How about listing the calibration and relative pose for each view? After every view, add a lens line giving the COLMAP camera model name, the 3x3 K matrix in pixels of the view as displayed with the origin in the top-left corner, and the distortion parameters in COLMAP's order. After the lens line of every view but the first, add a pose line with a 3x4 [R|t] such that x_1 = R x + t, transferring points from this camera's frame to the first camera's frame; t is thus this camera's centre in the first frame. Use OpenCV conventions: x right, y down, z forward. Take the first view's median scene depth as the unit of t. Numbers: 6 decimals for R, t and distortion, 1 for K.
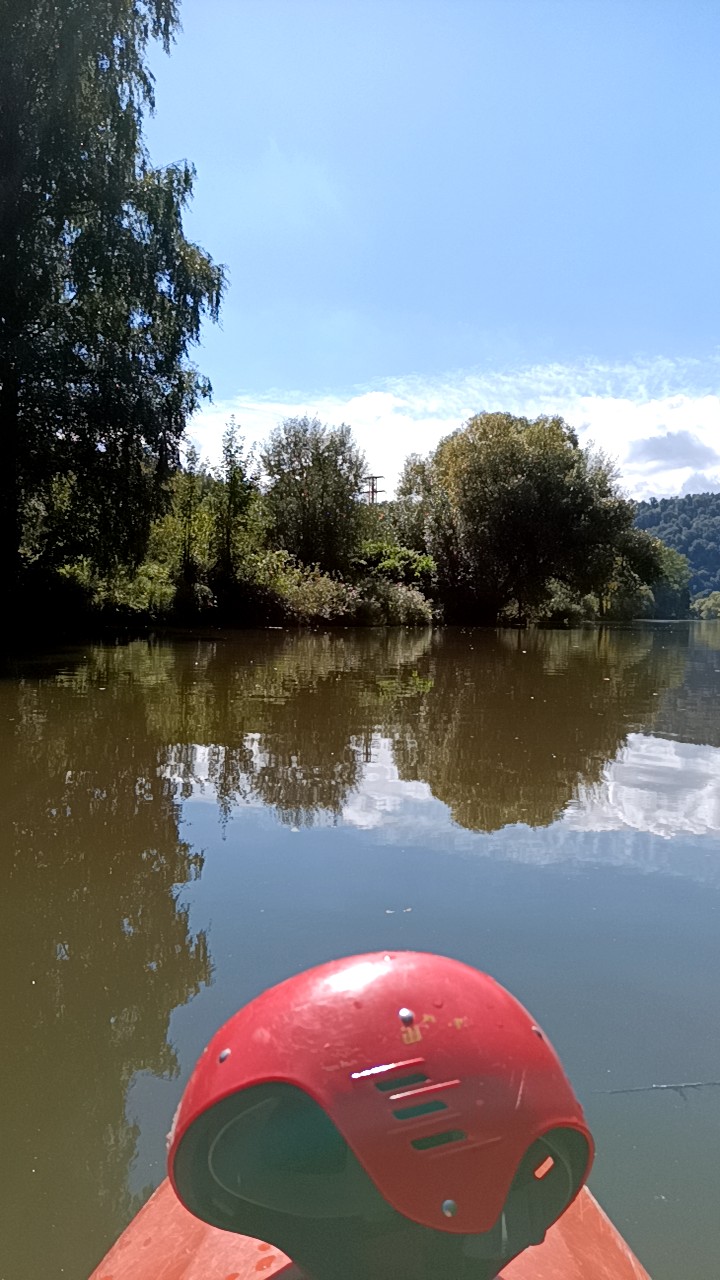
lens RADIAL K [[936.6, 0, 359.4], [0, 936.6, 635.1], [0, 0, 1]] dist [0.041293, -0.002806]
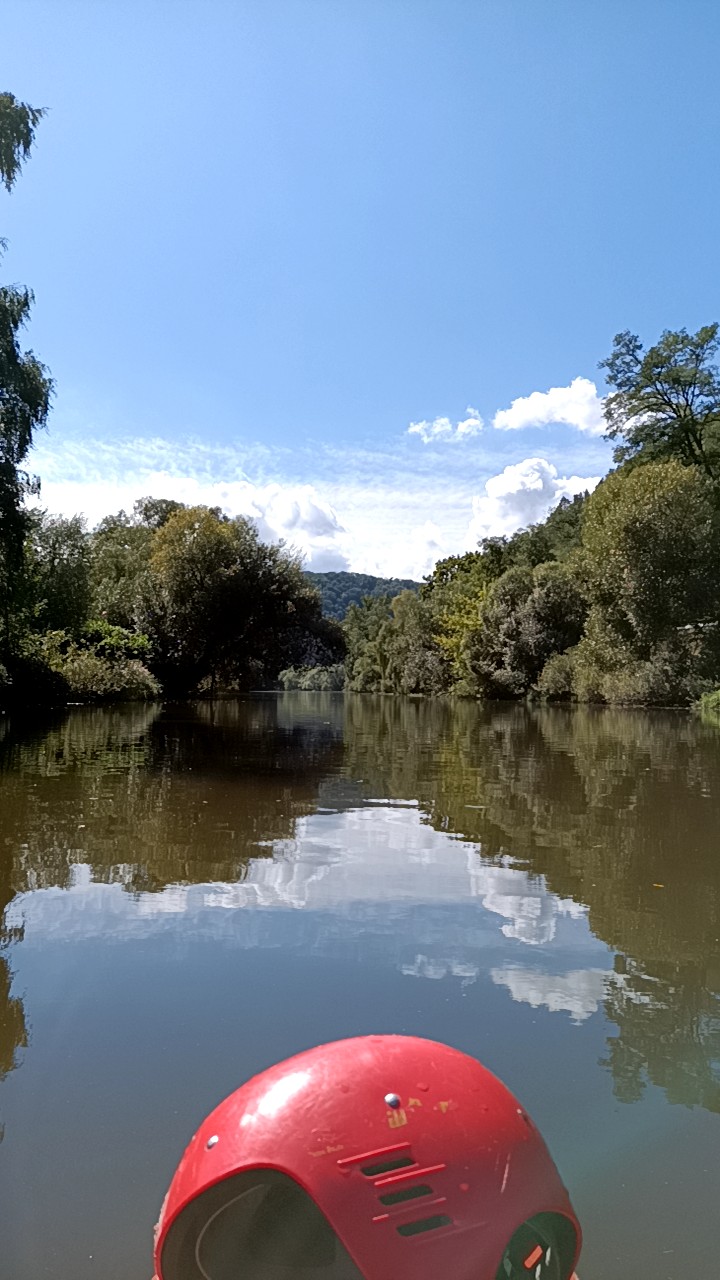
lens RADIAL K [[970.5, 0, 363.1], [0, 970.5, 642.0], [0, 0, 1]] dist [0.041880, -0.006631]
pose [[0.903887, 0.012936, 0.427577, -0.111167], [0.015870, 0.997841, -0.063737, -0.000979], [-0.427478, 0.064397, 0.901729, -0.065121]]
